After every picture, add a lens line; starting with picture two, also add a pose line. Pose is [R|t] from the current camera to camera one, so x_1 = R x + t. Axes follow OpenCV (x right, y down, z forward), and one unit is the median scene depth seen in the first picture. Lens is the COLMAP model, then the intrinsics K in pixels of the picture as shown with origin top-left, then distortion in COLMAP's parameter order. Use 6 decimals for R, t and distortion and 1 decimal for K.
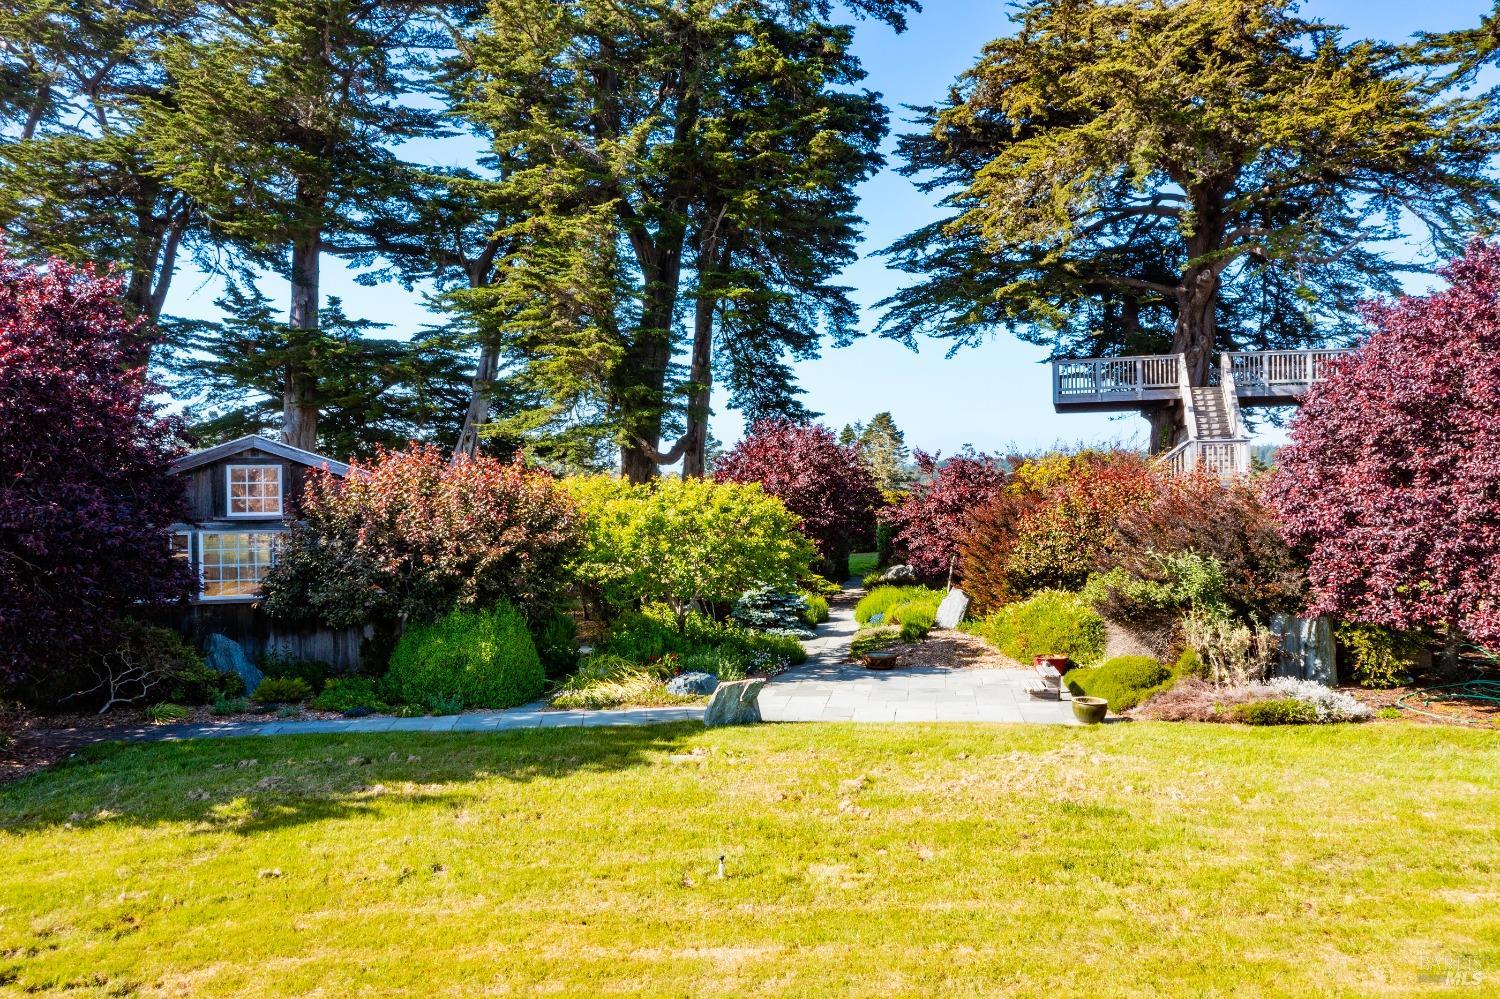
lens RADIAL K [[1200.8, 0, 747.0], [0, 1200.8, 499.9], [0, 0, 1]] dist [0.001247, 0.019215]
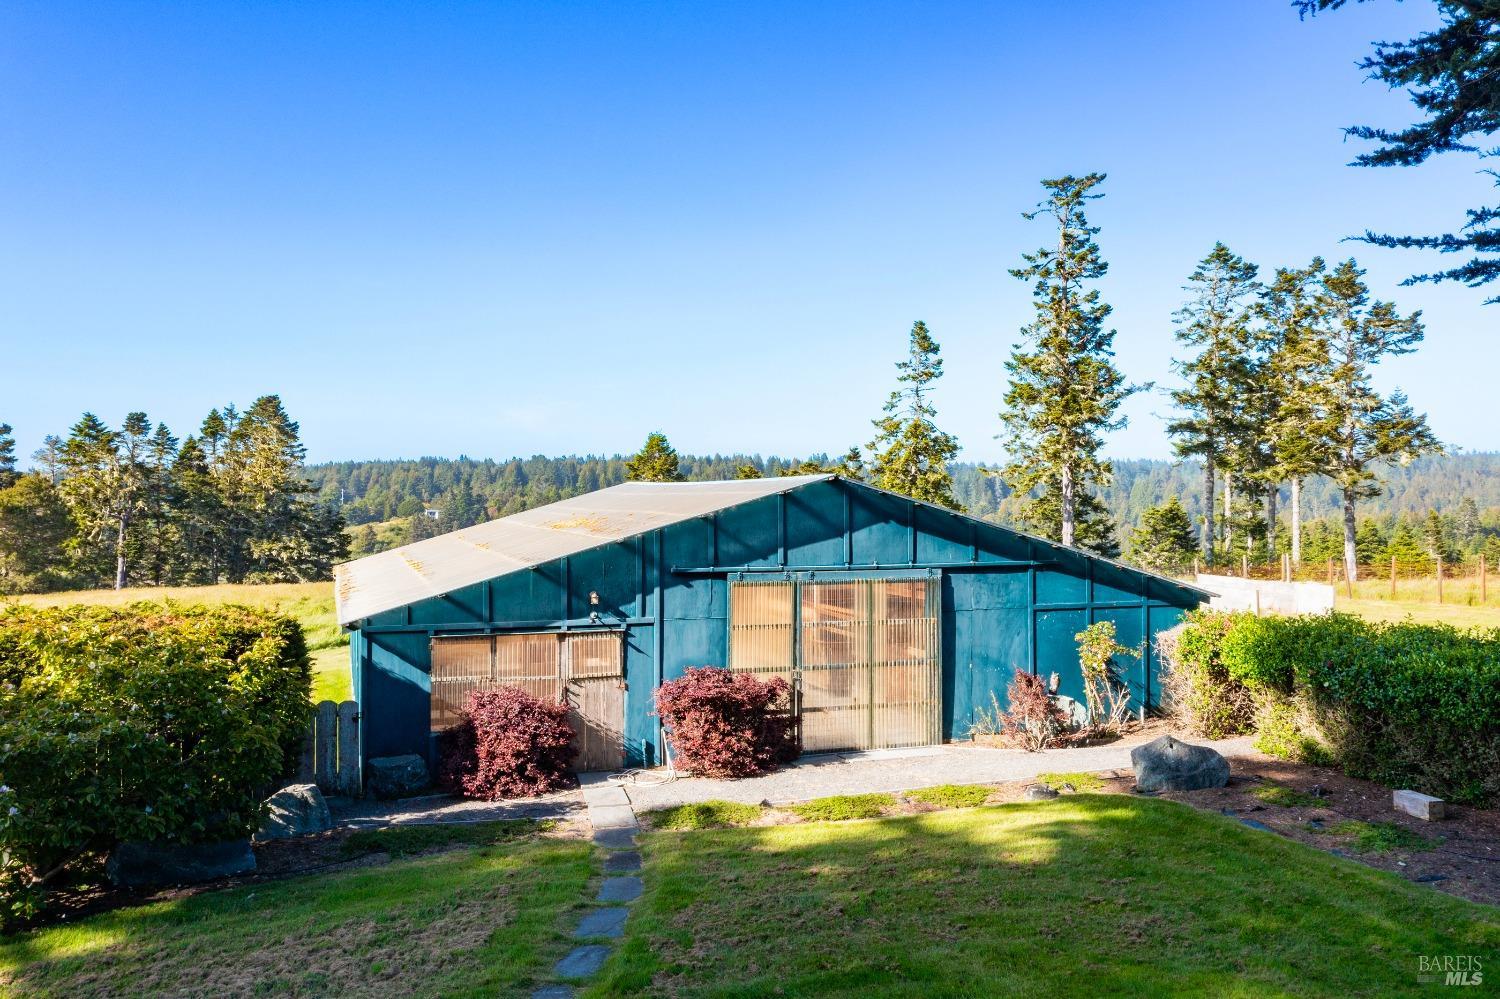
lens RADIAL K [[1200.8, 0, 744.7], [0, 1200.8, 500.0], [0, 0, 1]] dist [0.001247, 0.019215]
pose [[0.886609, 0.013506, 0.462322, 0.317904], [-0.012201, 0.999909, -0.005813, -0.090167], [-0.462358, -0.000487, 0.886693, 2.122615]]
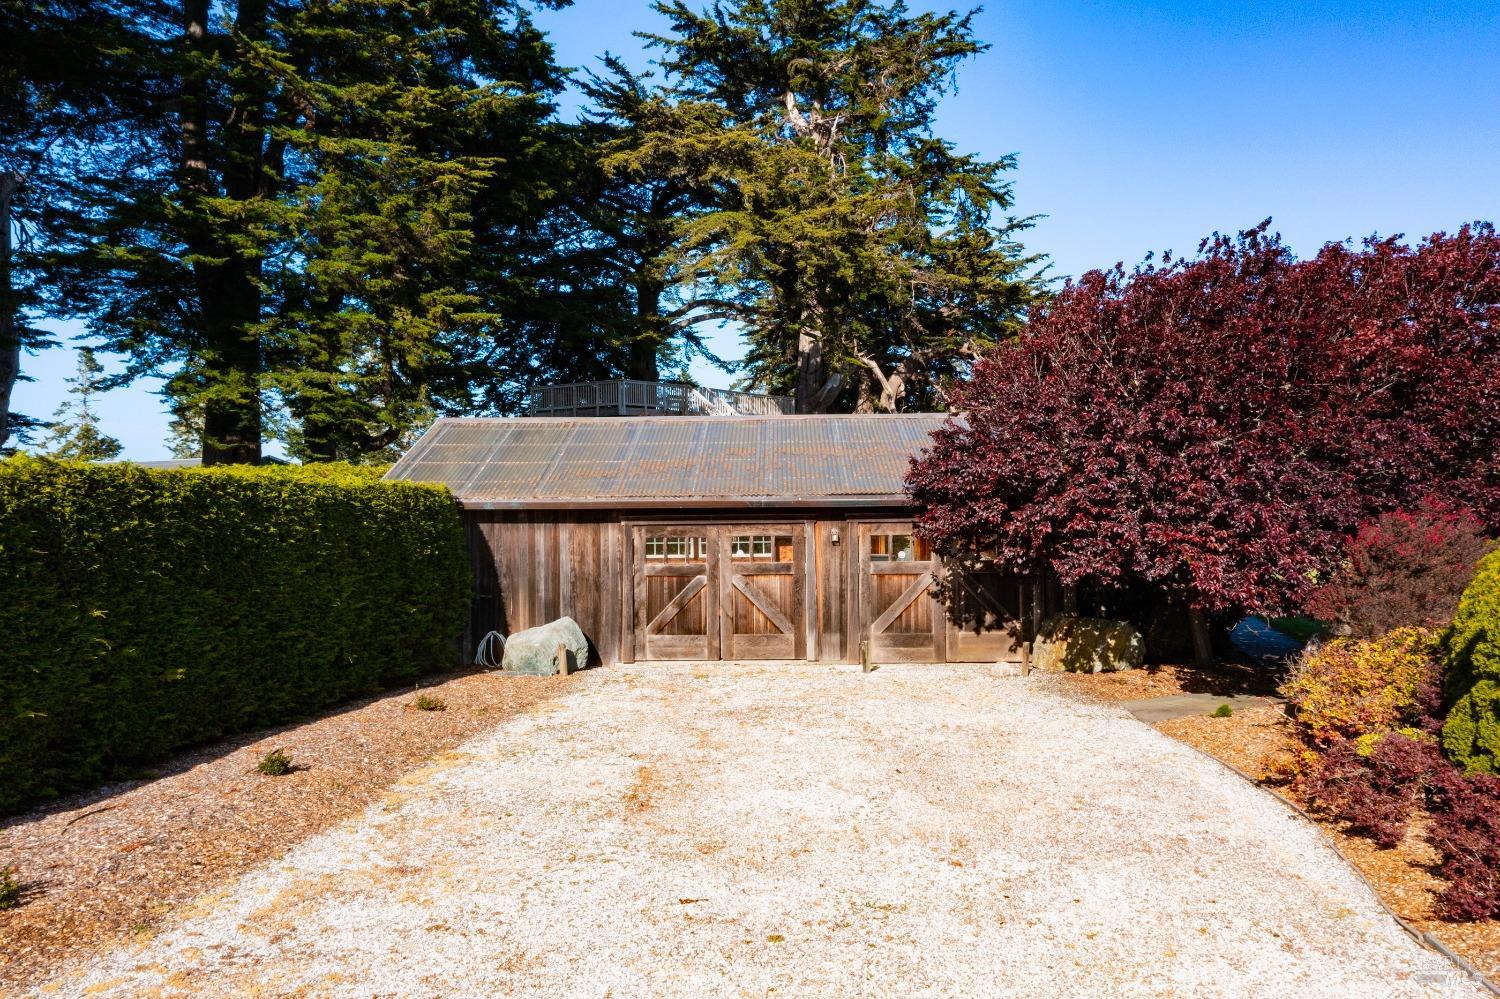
lens RADIAL K [[1200.8, 0, 738.0], [0, 1200.8, 491.8], [0, 0, 1]] dist [0.001247, 0.019215]
pose [[0.338172, 0.012823, 0.940997, -1.524822], [0.010671, 0.999791, -0.017459, 0.035656], [-0.941024, 0.015945, 0.337965, 0.888778]]
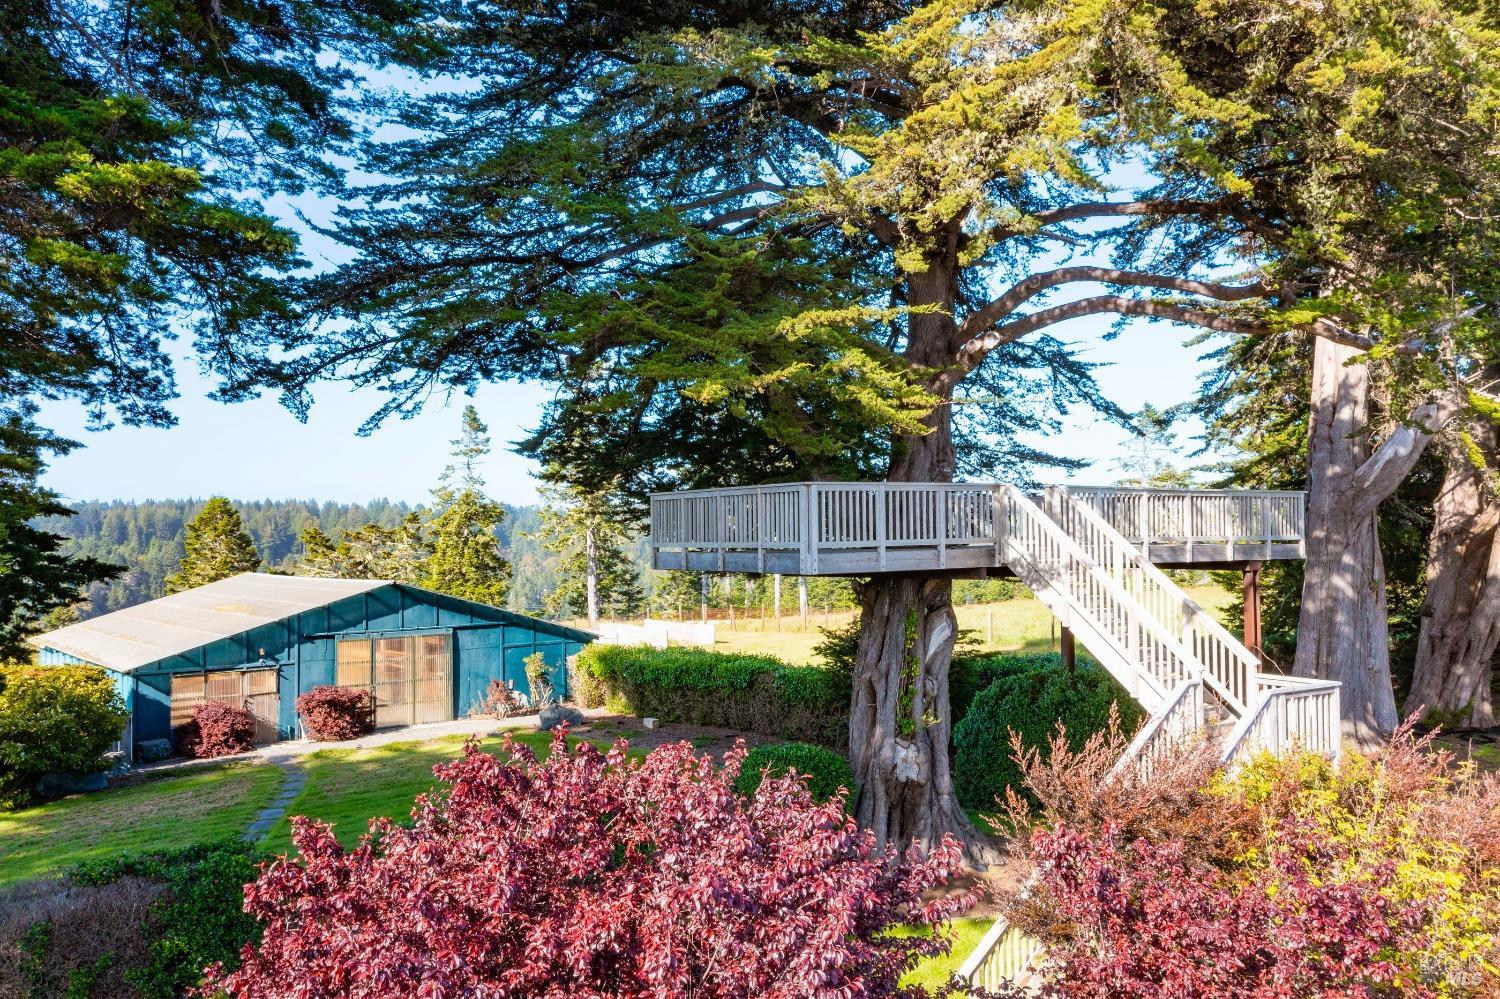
lens RADIAL K [[1200.8, 0, 752.7], [0, 1200.8, 496.1], [0, 0, 1]] dist [0.001247, 0.019215]
pose [[0.664434, 0.031240, 0.746693, -0.192801], [0.003615, 0.998980, -0.045012, -0.163481], [-0.747338, 0.032607, 0.663644, 1.295567]]
